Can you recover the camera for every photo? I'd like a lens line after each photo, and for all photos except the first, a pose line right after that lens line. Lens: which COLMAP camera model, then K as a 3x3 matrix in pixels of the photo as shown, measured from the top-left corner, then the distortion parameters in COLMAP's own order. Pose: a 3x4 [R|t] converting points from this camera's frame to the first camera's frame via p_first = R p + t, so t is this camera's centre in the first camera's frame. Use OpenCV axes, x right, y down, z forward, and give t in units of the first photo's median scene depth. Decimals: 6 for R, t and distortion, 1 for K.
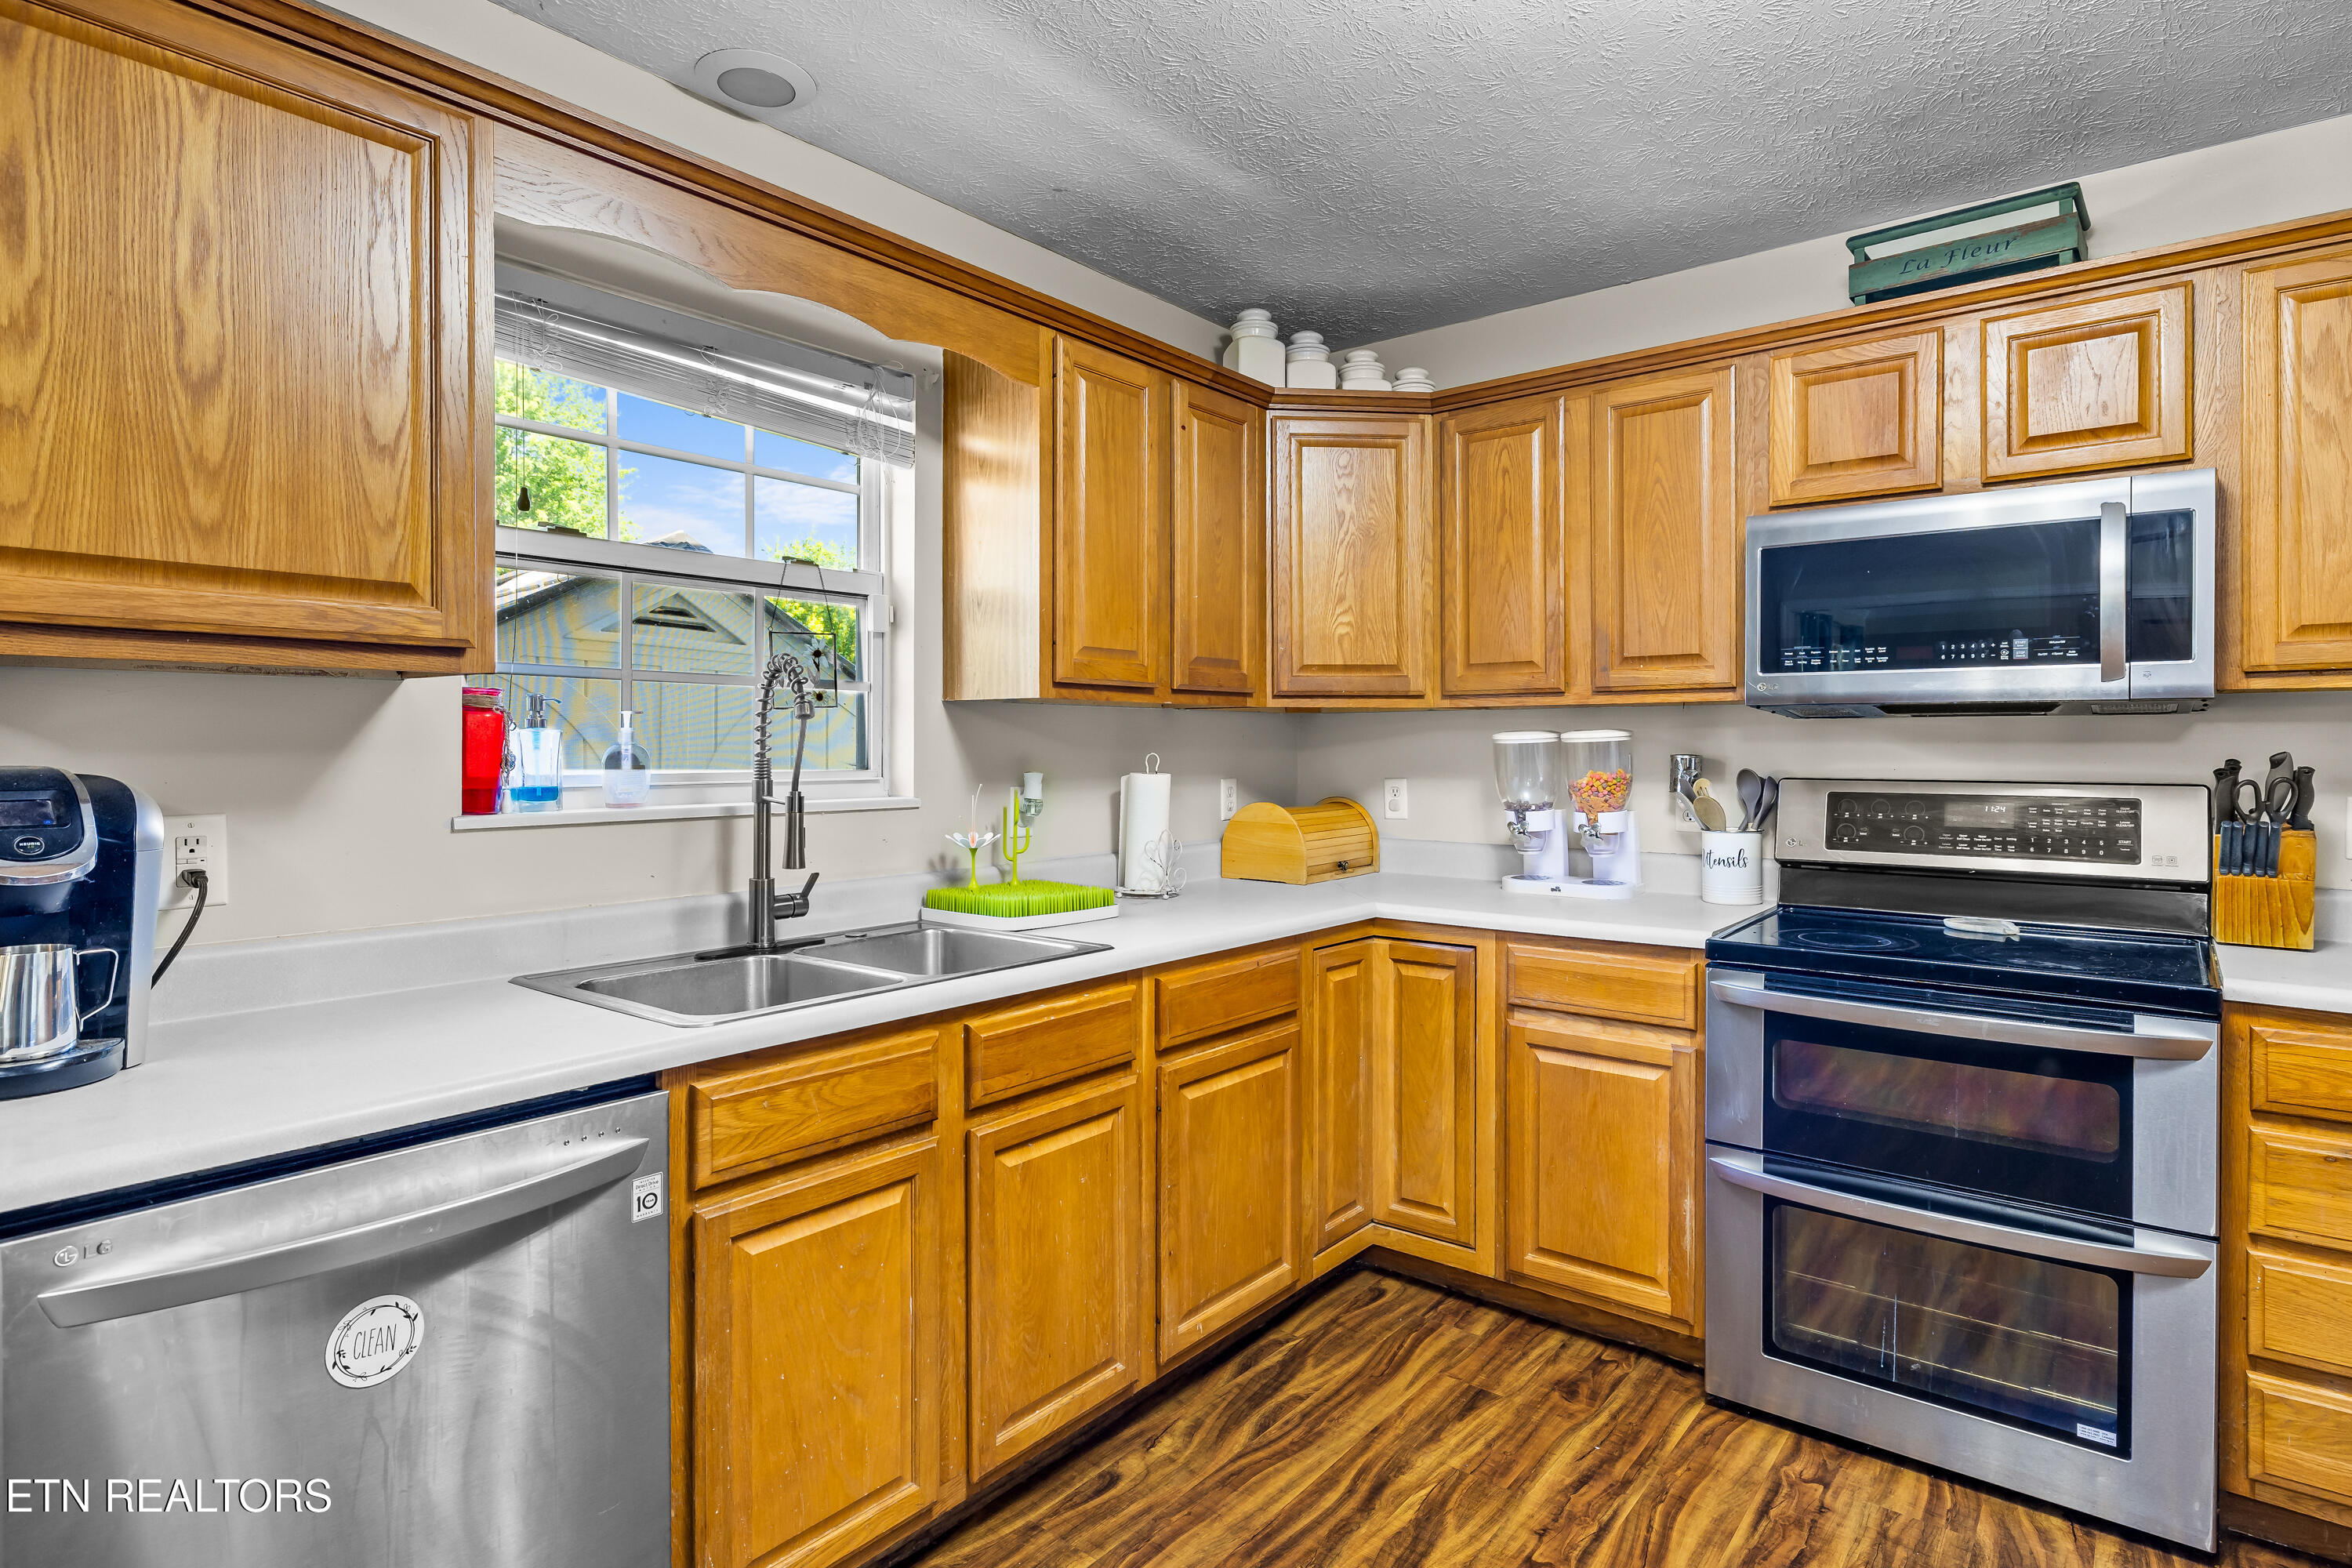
lens RADIAL K [[1233.2, 0, 1183.2], [0, 1233.2, 744.1], [0, 0, 1]] dist [-0.004019, -0.000997]
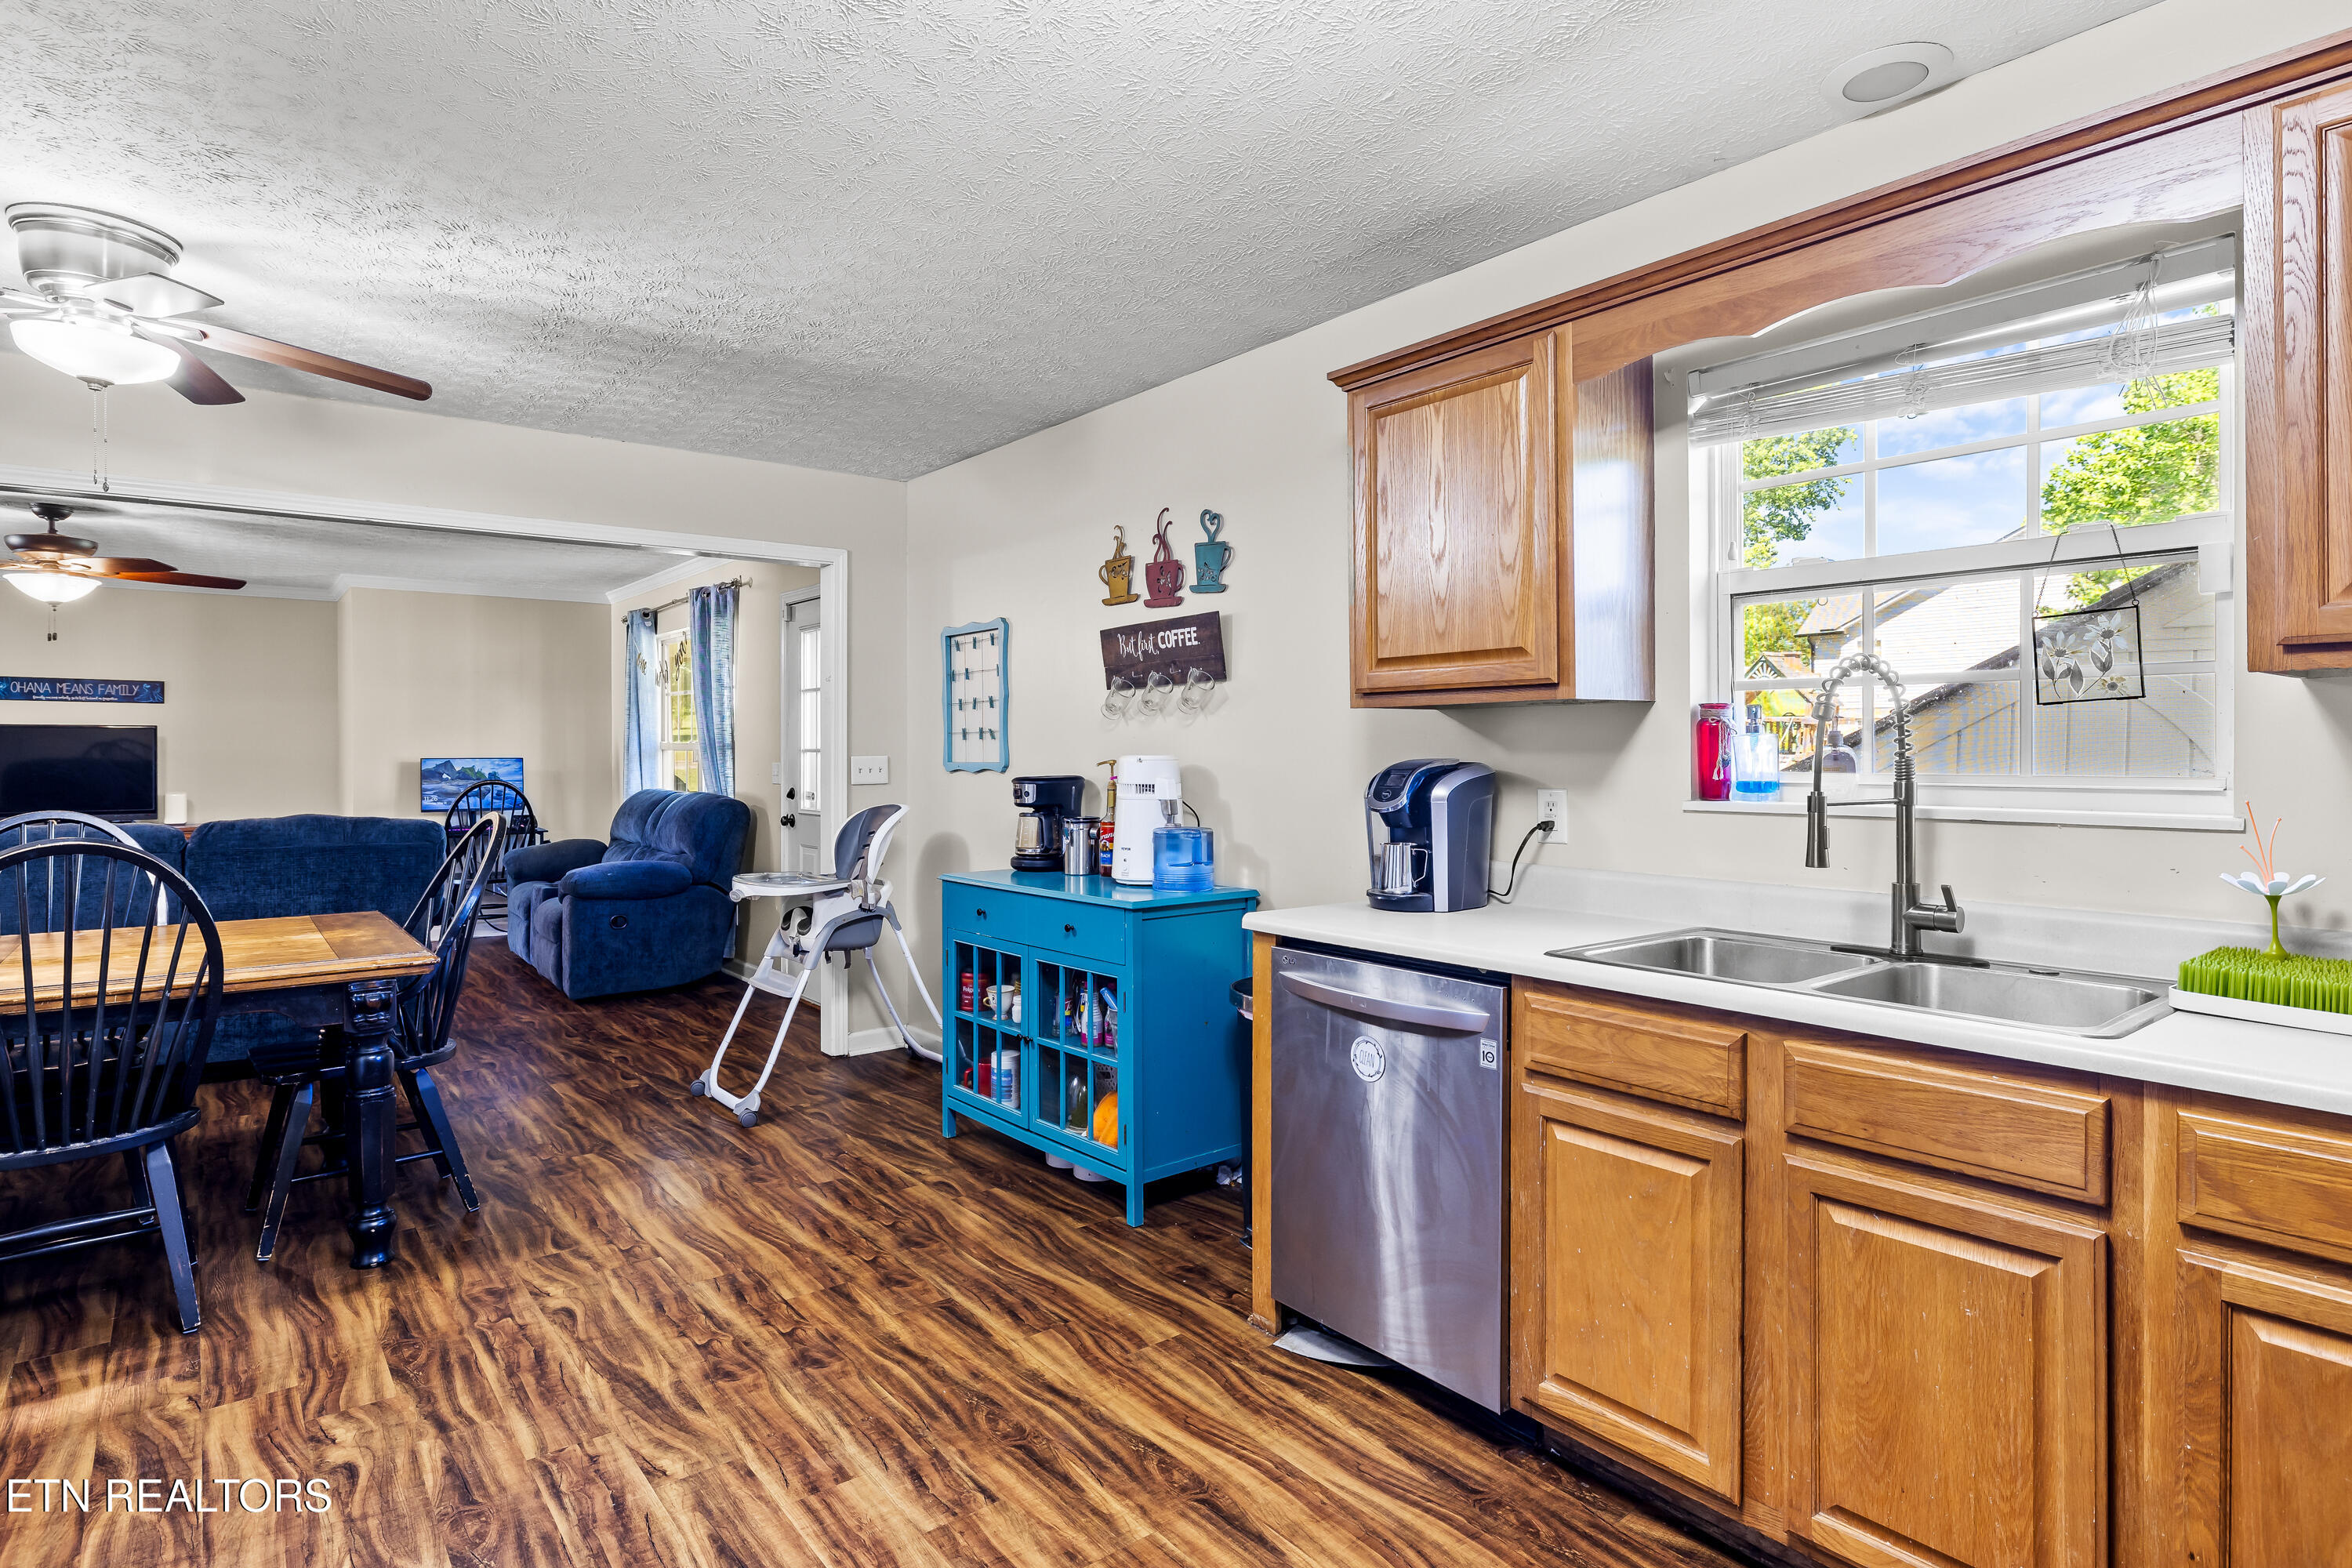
lens RADIAL K [[1233.2, 0, 1183.2], [0, 1233.2, 744.1], [0, 0, 1]] dist [-0.004019, -0.000997]
pose [[-0.214253, -0.002249, -0.976776, 0.848832], [0.001170, 0.999996, -0.002559, -0.000227], [0.976778, -0.001691, -0.214249, 0.749212]]
